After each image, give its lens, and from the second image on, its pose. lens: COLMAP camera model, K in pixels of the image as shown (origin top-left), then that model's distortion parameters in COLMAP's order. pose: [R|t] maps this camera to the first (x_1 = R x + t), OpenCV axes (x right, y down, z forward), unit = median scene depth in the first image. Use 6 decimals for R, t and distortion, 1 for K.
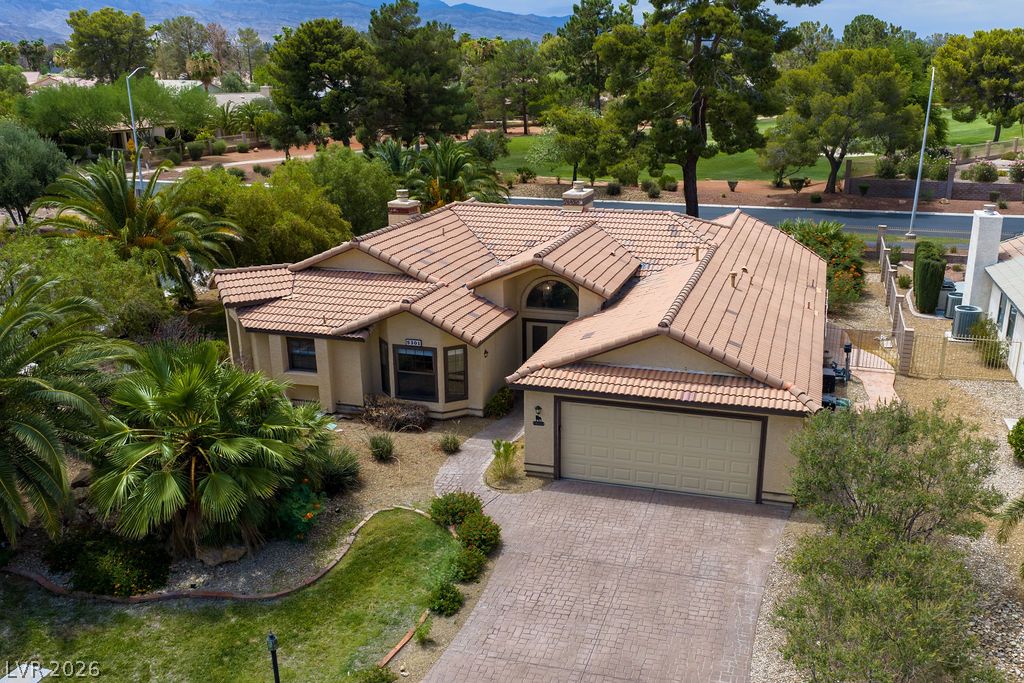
lens RADIAL K [[821.9, 0, 512.0], [0, 821.9, 341.5], [0, 0, 1]] dist [0.004800, -0.000055]
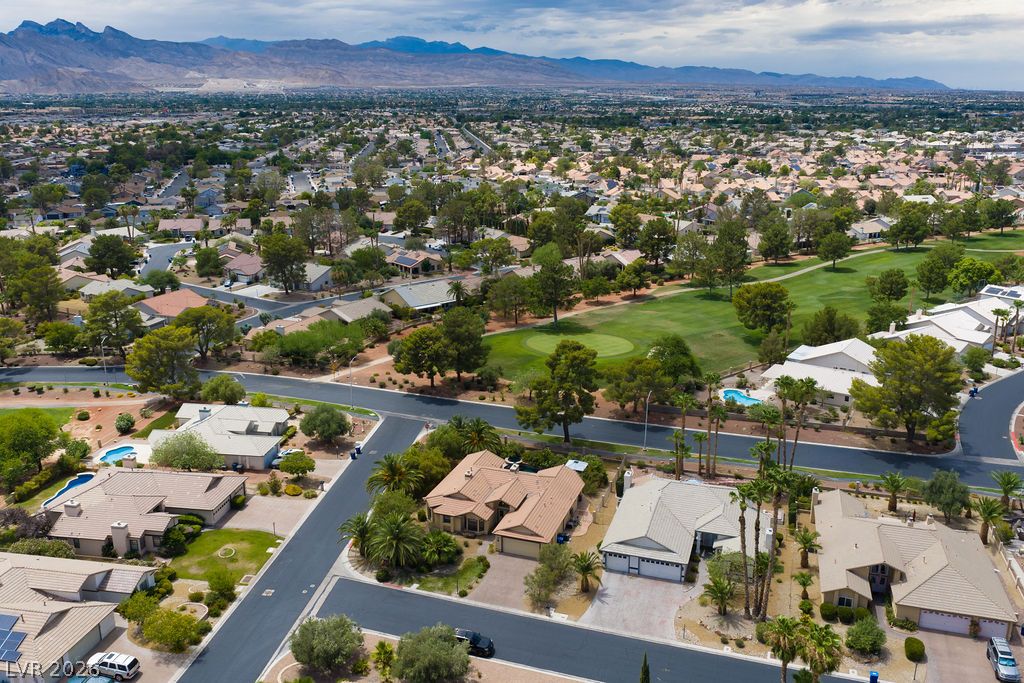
lens RADIAL K [[821.9, 0, 512.0], [0, 821.9, 341.5], [0, 0, 1]] dist [0.004800, -0.000055]
pose [[0.999546, 0.028074, -0.010953, 0.119622], [-0.027754, 0.999213, 0.028329, -1.104758], [0.011739, -0.028012, 0.999539, -3.484533]]
